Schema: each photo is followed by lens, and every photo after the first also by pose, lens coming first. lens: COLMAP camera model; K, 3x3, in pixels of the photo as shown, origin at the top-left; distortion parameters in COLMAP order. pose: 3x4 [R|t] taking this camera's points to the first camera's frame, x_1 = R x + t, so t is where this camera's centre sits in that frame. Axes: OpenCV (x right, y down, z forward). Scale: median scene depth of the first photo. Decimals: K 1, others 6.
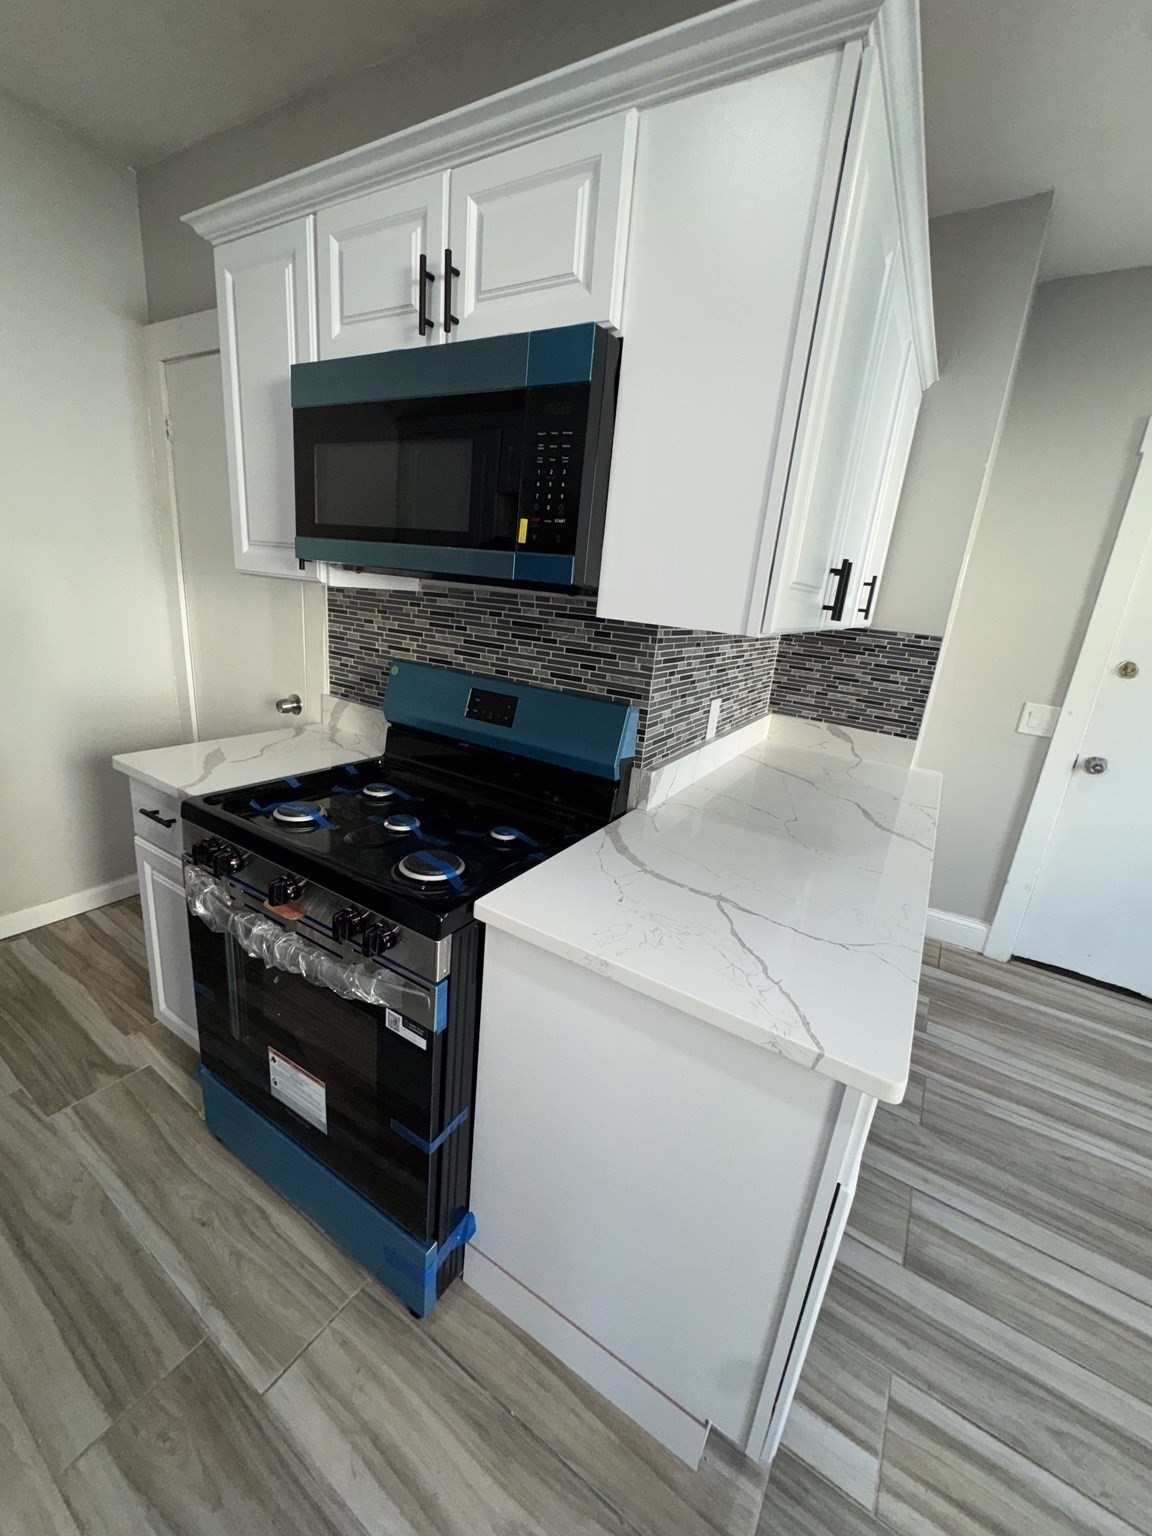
lens RADIAL K [[610.0, 0, 576.0], [0, 610.0, 762.1], [0, 0, 1]] dist [-0.004437, 0.000679]
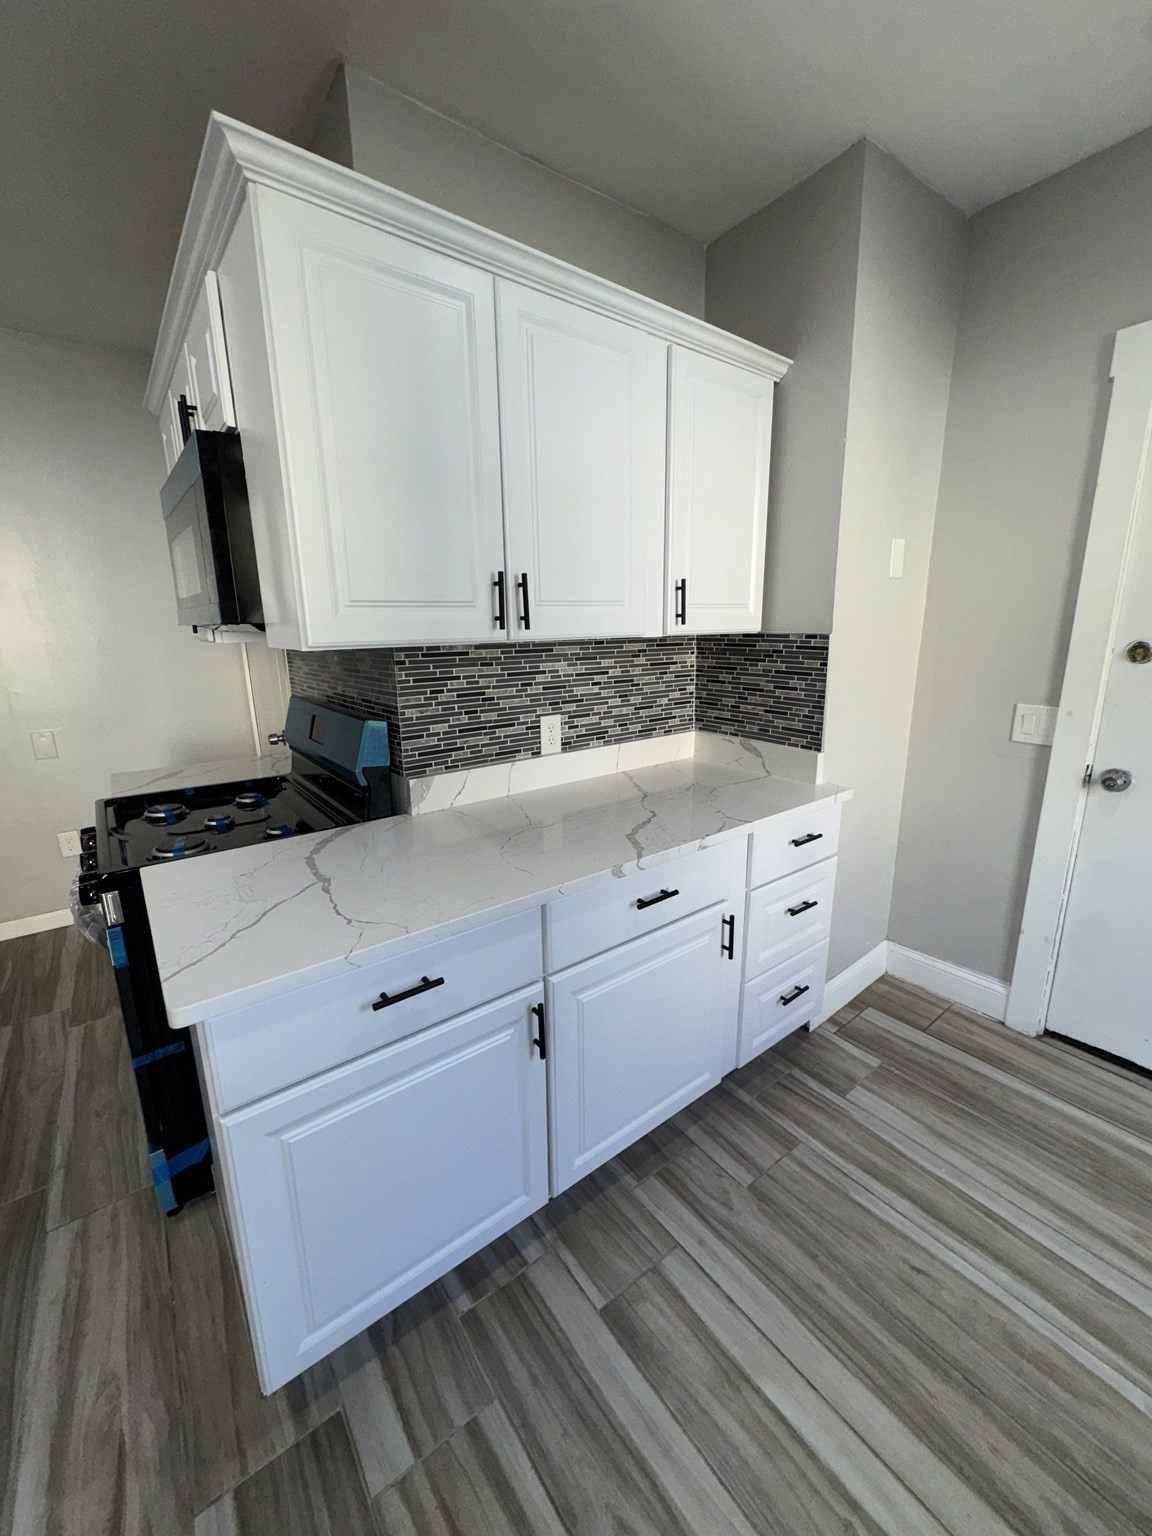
lens RADIAL K [[610.0, 0, 581.3], [0, 610.0, 761.5], [0, 0, 1]] dist [-0.004437, 0.000679]
pose [[0.930205, -0.024014, -0.366254, 0.619895], [-0.002446, 0.997430, -0.071611, 0.046704], [0.367033, 0.067509, 0.927755, 0.058728]]
